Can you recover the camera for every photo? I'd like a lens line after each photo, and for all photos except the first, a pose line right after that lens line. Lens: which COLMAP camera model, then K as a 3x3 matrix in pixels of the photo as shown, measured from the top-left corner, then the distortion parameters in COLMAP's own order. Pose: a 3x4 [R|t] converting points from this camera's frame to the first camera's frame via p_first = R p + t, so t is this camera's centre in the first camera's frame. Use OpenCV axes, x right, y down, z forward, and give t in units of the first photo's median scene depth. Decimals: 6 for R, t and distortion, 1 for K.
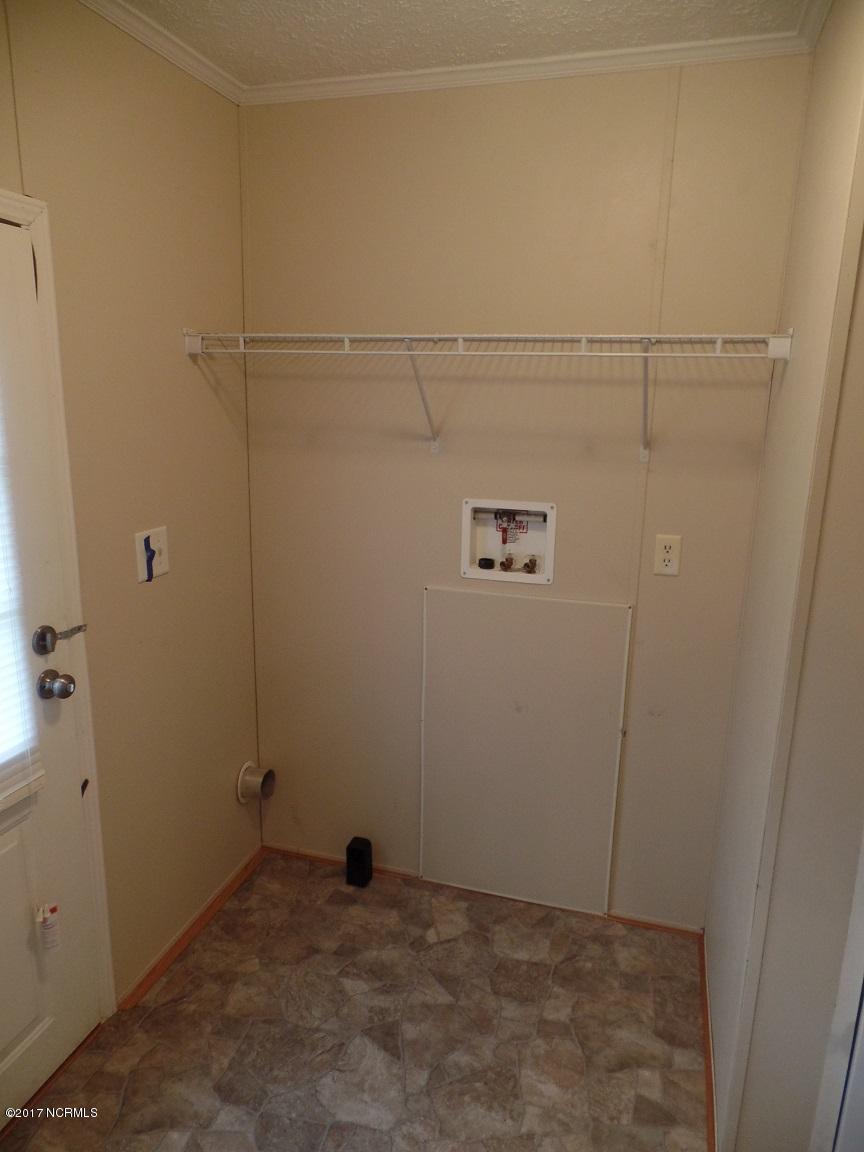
lens RADIAL K [[777.7, 0, 428.7], [0, 777.7, 578.4], [0, 0, 1]] dist [-0.002599, -0.007166]
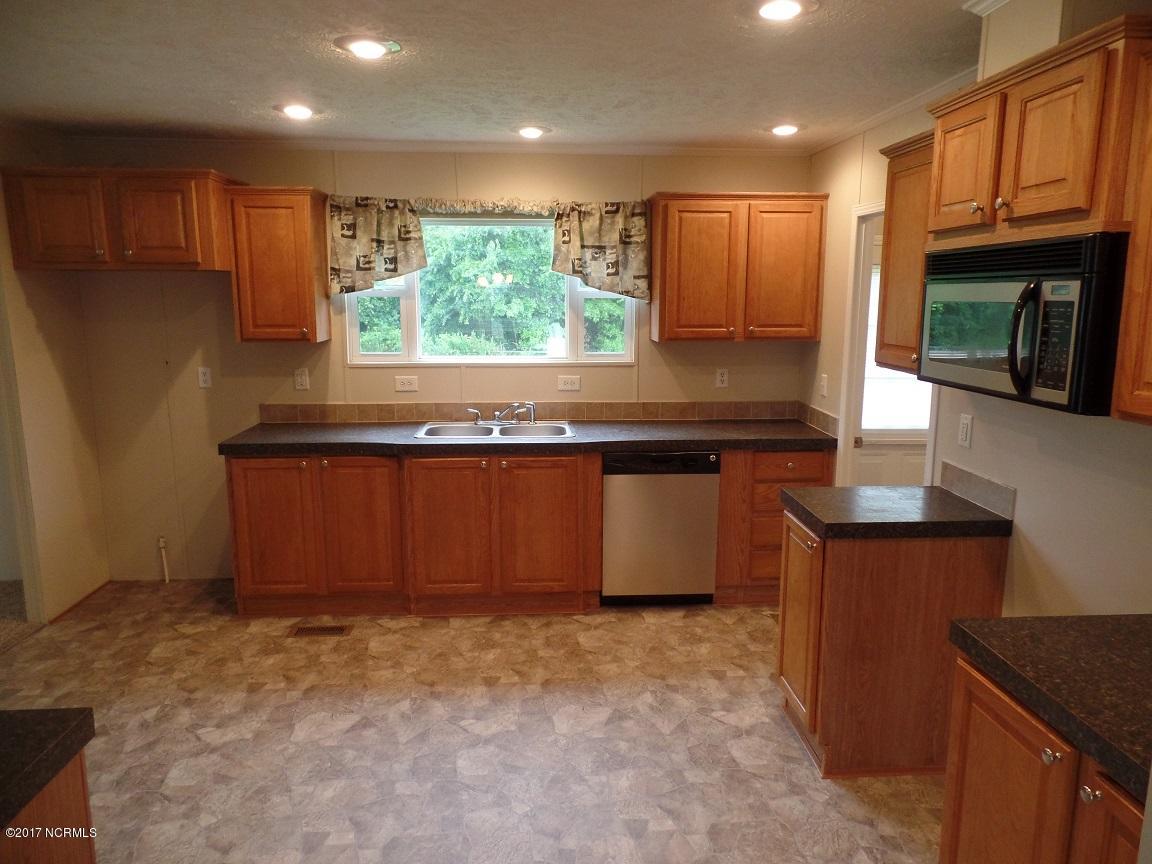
lens RADIAL K [[777.7, 0, 576.0], [0, 777.7, 428.7], [0, 0, 1]] dist [-0.002599, -0.007166]
pose [[0.382405, 0.157971, -0.910391, 1.066641], [-0.248309, 0.966602, 0.063424, -0.015862], [0.890005, 0.201805, 0.408859, 0.188907]]
